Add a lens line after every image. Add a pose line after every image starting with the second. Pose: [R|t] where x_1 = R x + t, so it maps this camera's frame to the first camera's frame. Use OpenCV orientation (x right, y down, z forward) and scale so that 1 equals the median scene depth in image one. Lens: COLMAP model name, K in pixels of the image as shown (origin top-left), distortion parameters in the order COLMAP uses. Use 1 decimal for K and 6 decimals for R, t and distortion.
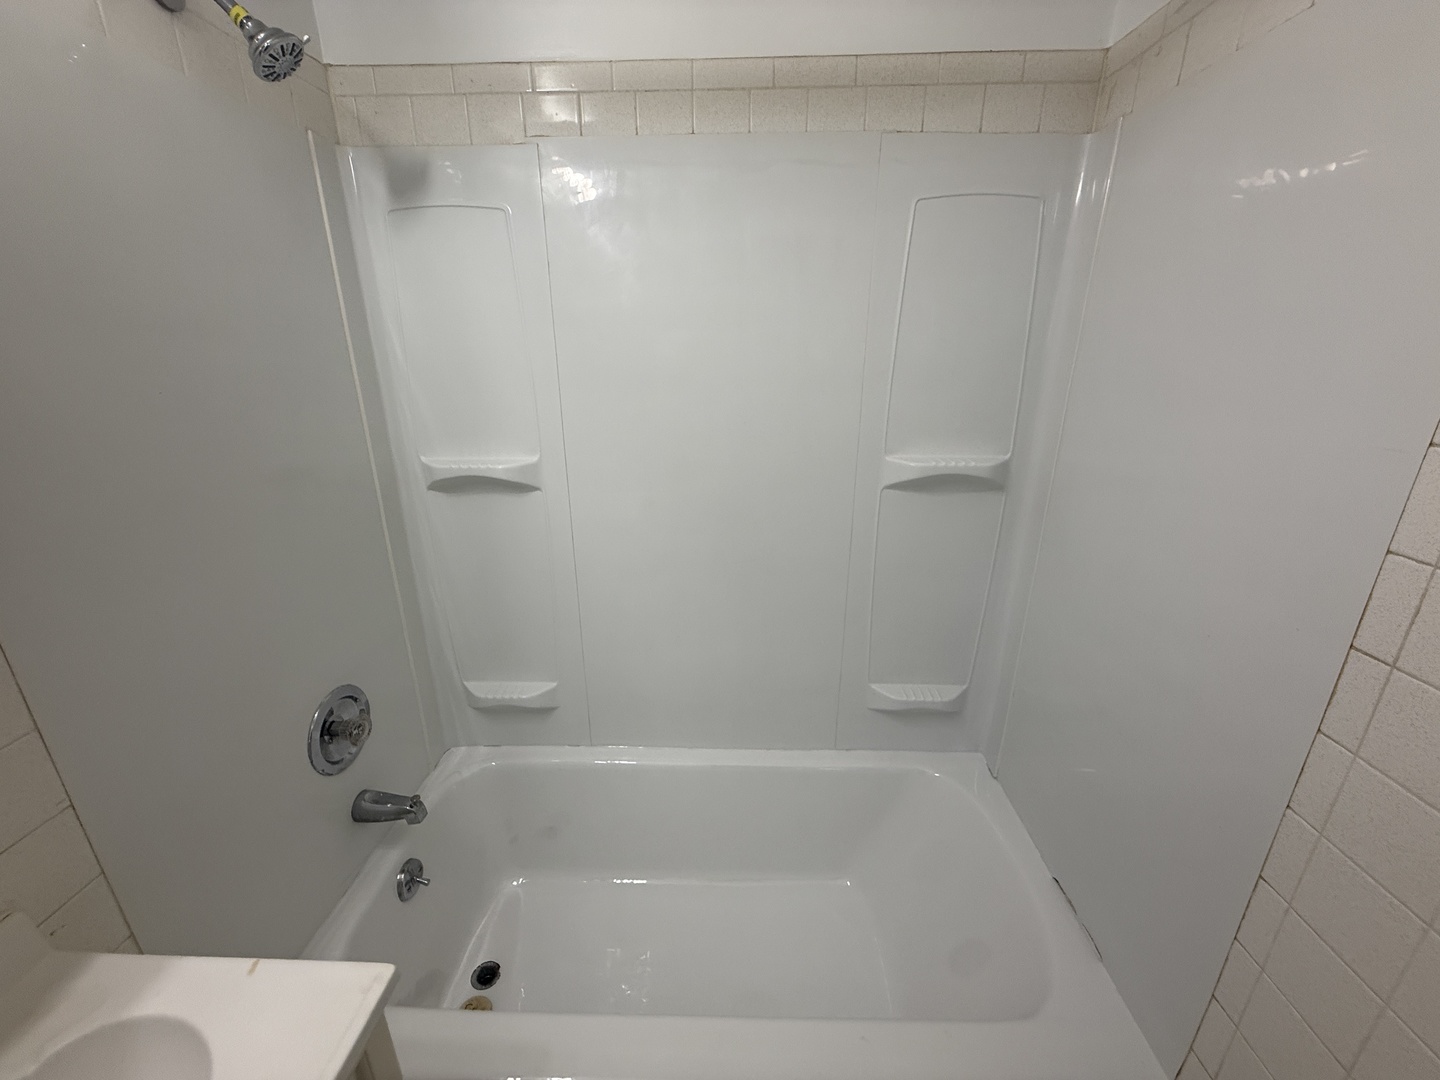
lens RADIAL K [[574.9, 0, 717.1], [0, 574.9, 539.6], [0, 0, 1]] dist [-0.001970, -0.000059]
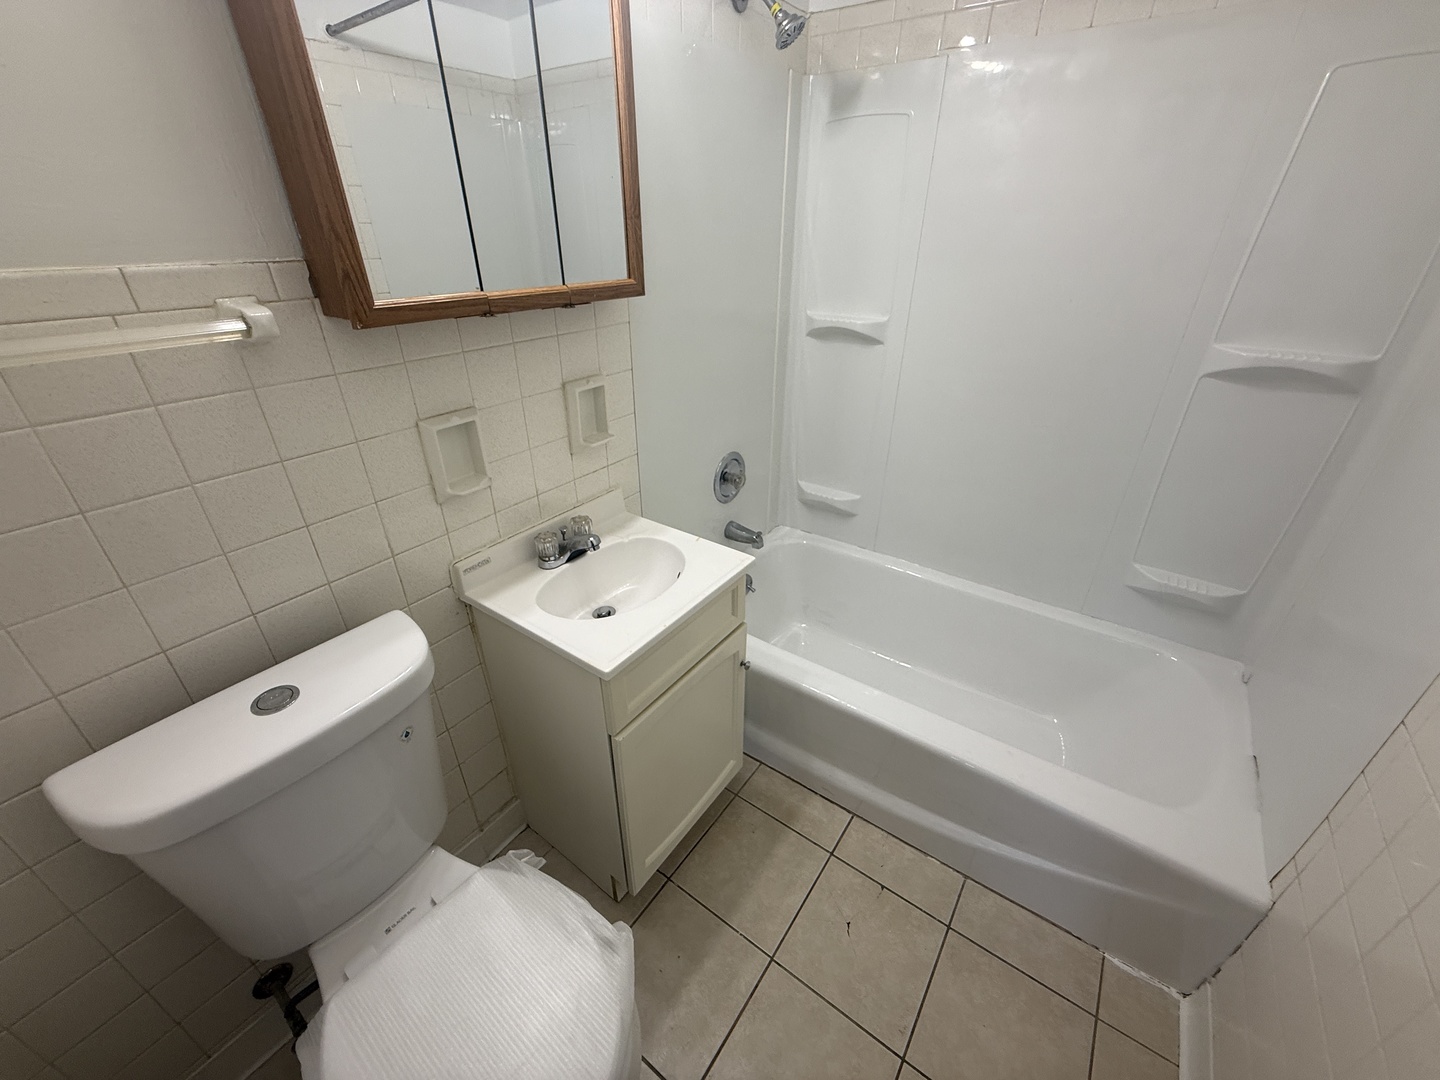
lens RADIAL K [[573.3, 0, 717.0], [0, 573.3, 539.5], [0, 0, 1]] dist [-0.001271, -0.000233]
pose [[0.831697, 0.270460, -0.484904, 0.144851], [-0.181398, 0.957774, 0.223078, 0.127187], [0.524762, -0.097573, 0.845638, -0.387082]]
